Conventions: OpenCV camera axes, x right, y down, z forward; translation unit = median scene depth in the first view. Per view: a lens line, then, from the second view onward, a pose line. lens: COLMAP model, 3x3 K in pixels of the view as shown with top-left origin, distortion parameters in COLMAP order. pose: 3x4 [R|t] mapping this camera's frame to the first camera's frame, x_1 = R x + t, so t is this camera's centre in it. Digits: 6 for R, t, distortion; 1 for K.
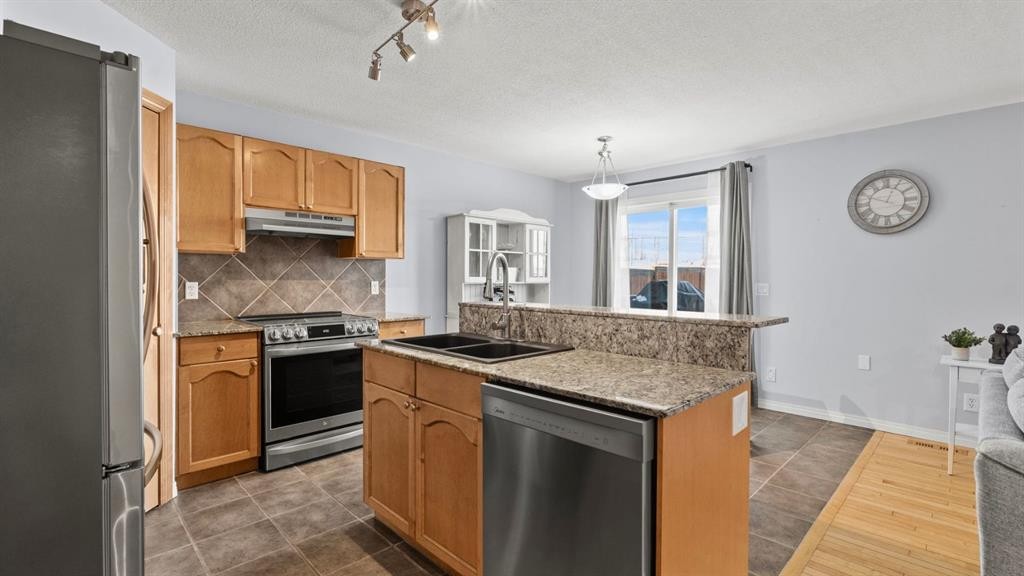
lens RADIAL K [[463.3, 0, 503.8], [0, 463.3, 284.2], [0, 0, 1]] dist [-0.000389, -0.000134]
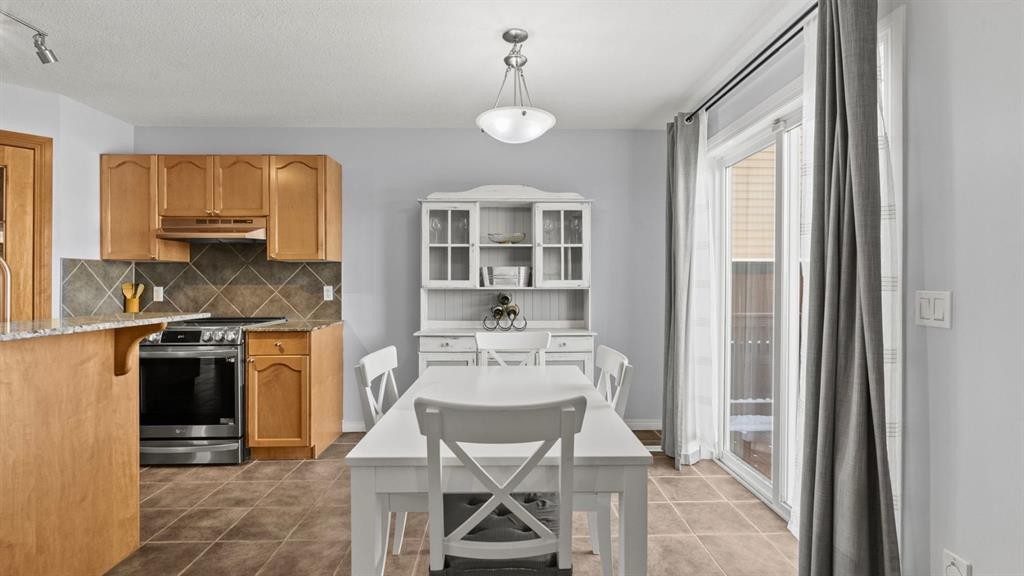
lens RADIAL K [[463.3, 0, 514.5], [0, 463.3, 285.2], [0, 0, 1]] dist [-0.000389, -0.000134]
pose [[0.730002, -0.003561, -0.683436, 0.693333], [-0.003566, 0.999953, -0.009019, -0.001435], [0.683436, 0.009021, 0.729954, 0.664881]]
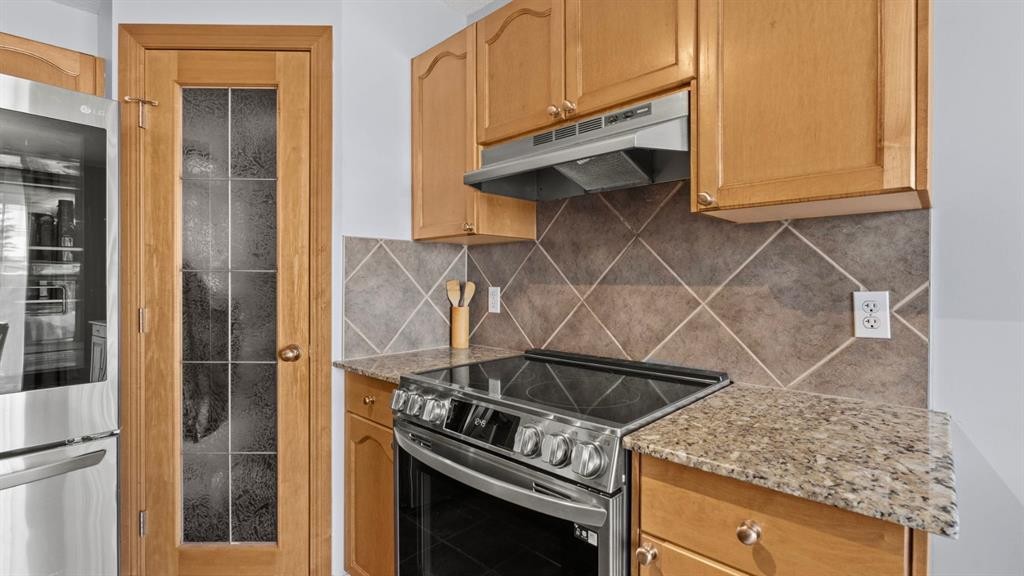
lens RADIAL K [[463.3, 0, 516.9], [0, 463.3, 282.2], [0, 0, 1]] dist [-0.000389, -0.000134]
pose [[0.045350, 0.001122, -0.998971, -0.009977], [-0.012108, 0.999927, 0.000573, -0.010719], [0.998898, 0.012069, 0.045361, 0.877262]]
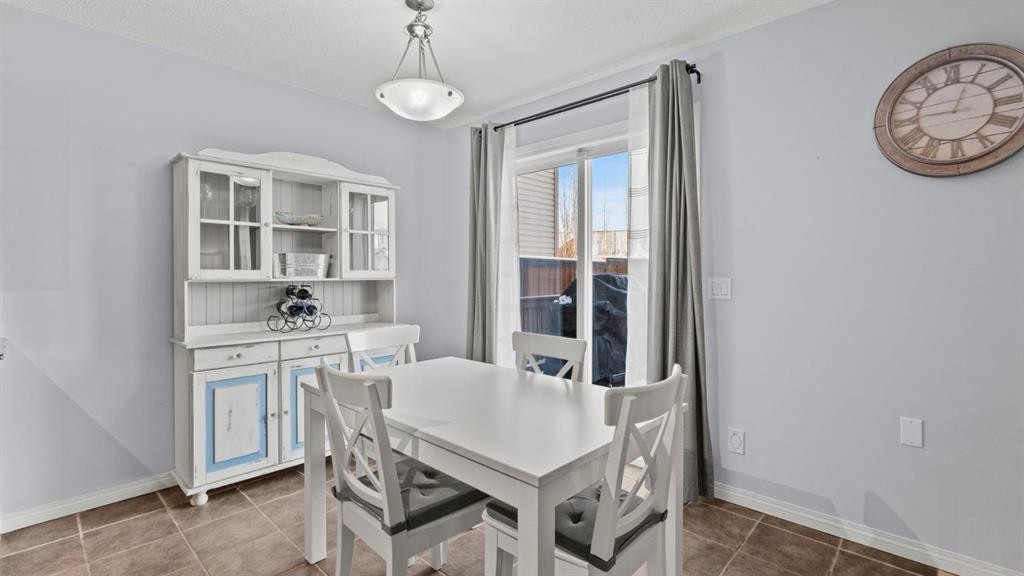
lens RADIAL K [[463.3, 0, 508.8], [0, 463.3, 275.8], [0, 0, 1]] dist [-0.000389, -0.000134]
pose [[0.998754, -0.007770, 0.049292, 0.329315], [0.008178, 0.999934, -0.008076, -0.001273], [-0.049226, 0.008469, 0.998752, 0.538952]]
